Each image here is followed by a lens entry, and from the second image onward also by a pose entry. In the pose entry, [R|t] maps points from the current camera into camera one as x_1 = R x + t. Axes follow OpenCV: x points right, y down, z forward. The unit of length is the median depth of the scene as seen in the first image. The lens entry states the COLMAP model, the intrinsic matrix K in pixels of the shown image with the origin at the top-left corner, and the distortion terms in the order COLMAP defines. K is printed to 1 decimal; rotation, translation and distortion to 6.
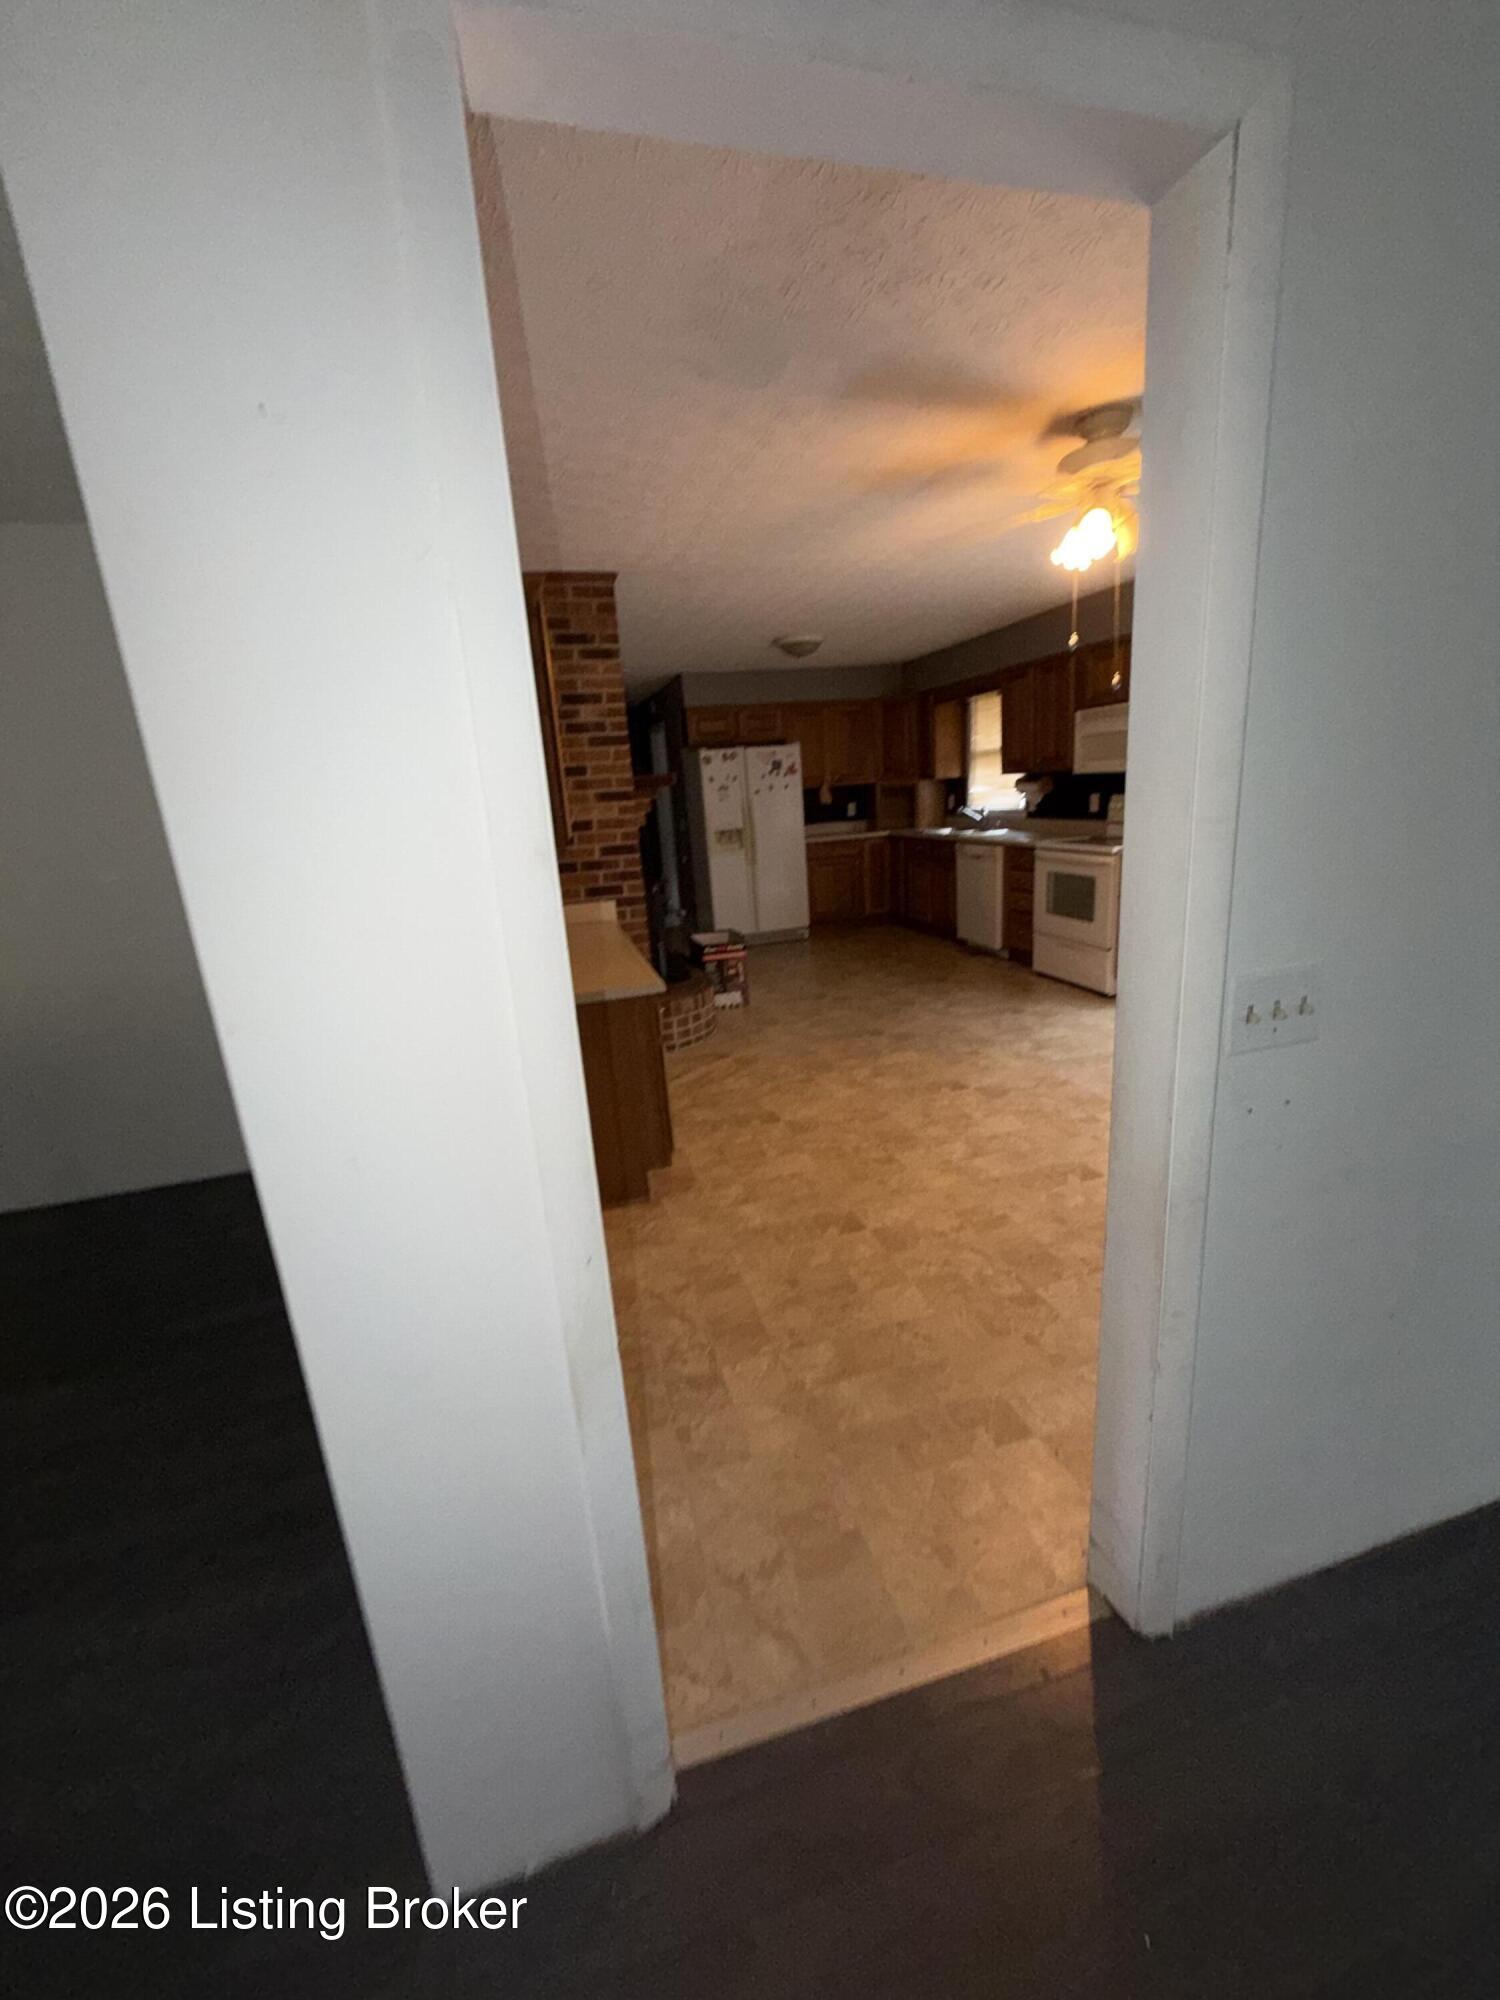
lens RADIAL K [[798.8, 0, 750.0], [0, 798.8, 1000.0], [0, 0, 1]] dist [-0.000651, 0.000080]
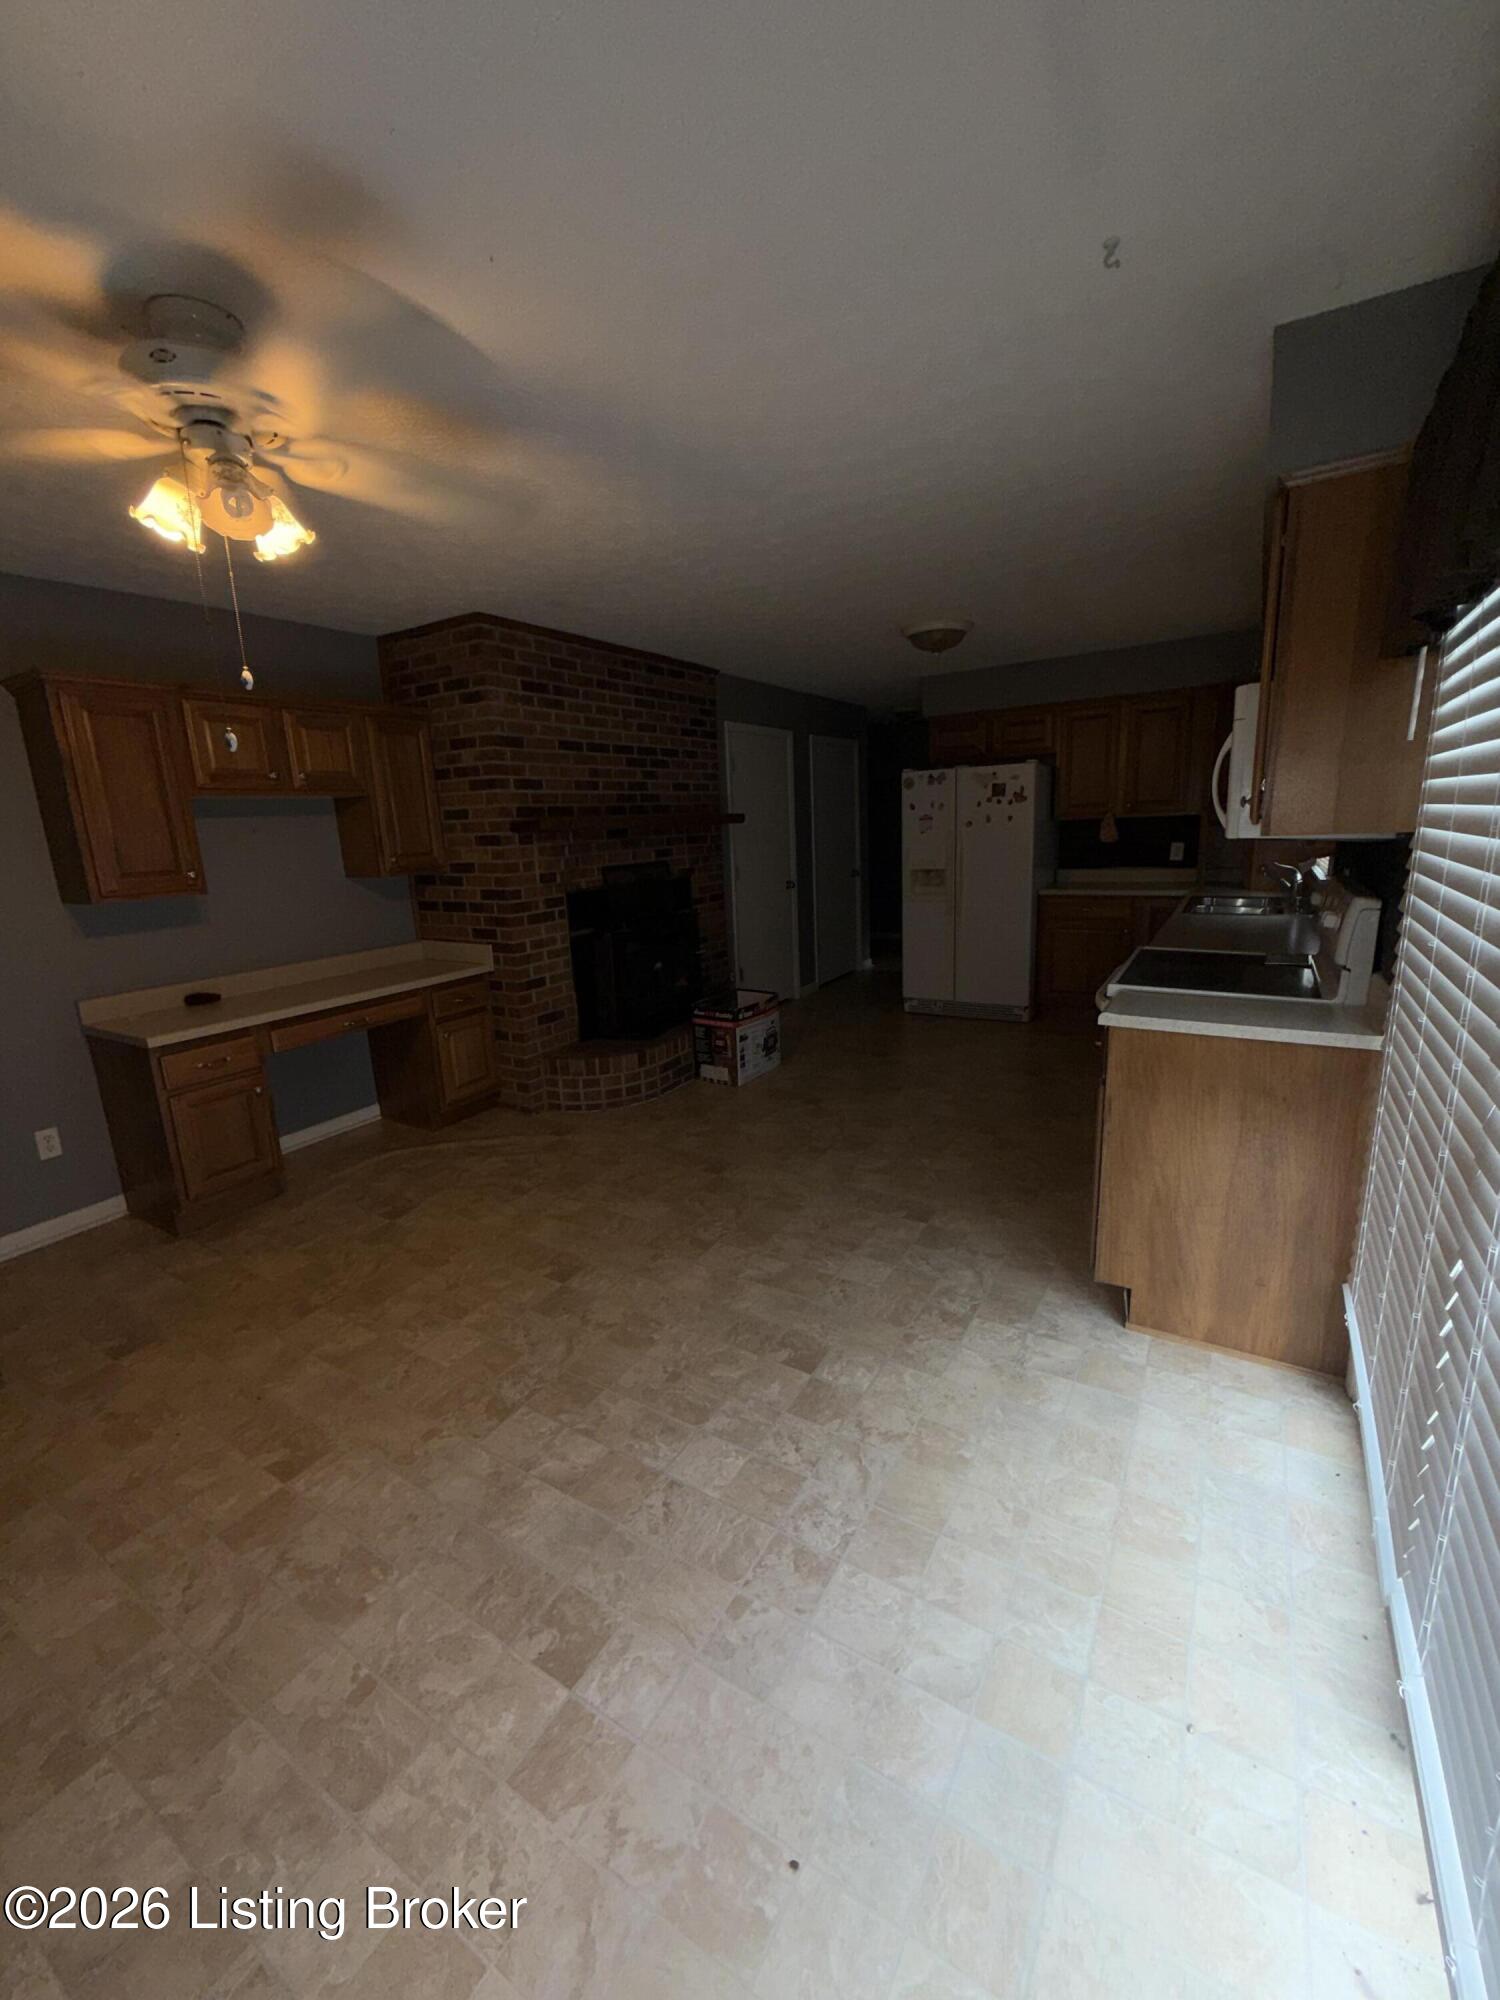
lens RADIAL K [[798.8, 0, 750.0], [0, 798.8, 1000.0], [0, 0, 1]] dist [-0.000651, 0.000080]
pose [[0.679180, 0.201688, -0.705717, 0.665489], [-0.193671, 0.976674, 0.092736, -0.186141], [0.707959, 0.073692, 0.702398, 0.475112]]
